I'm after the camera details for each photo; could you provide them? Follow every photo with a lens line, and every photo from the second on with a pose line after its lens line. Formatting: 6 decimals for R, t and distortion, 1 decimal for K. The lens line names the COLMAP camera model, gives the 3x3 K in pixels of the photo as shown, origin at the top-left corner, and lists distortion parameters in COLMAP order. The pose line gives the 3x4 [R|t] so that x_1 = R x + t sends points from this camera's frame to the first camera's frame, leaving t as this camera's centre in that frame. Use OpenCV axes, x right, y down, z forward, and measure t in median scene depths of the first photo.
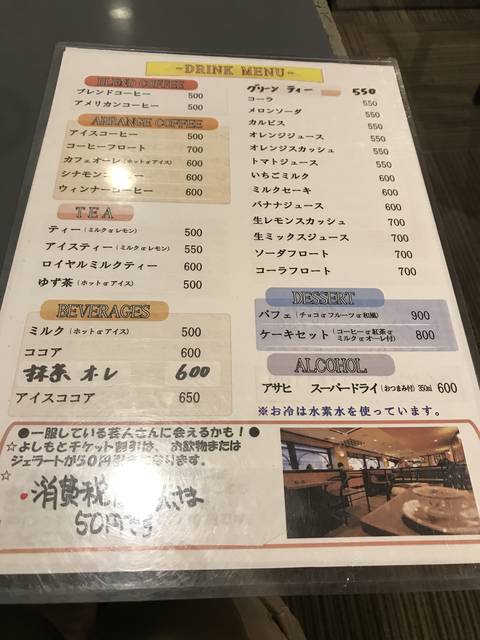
lens RADIAL K [[519.3, 0, 240.0], [0, 519.3, 320.0], [0, 0, 1]] dist [0.001838, 0.003511]
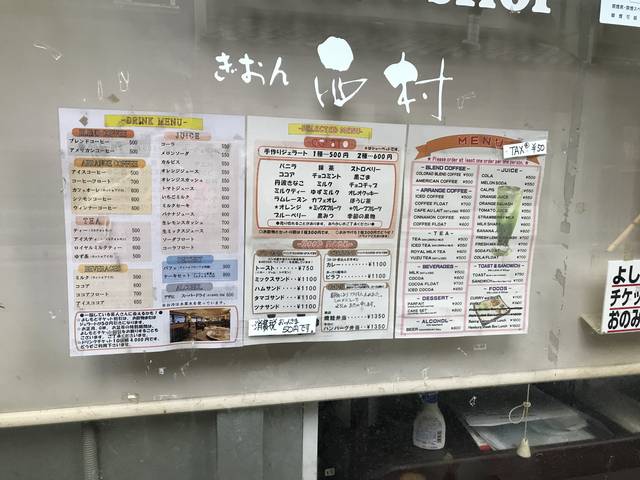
lens RADIAL K [[519.3, 0, 320.0], [0, 519.3, 240.0], [0, 0, 1]] dist [0.001838, 0.003511]
pose [[0.988589, 0.031588, 0.147288, 0.431619], [-0.116220, 0.781997, 0.612351, -1.845686], [-0.095836, -0.622481, 0.776745, -1.064650]]
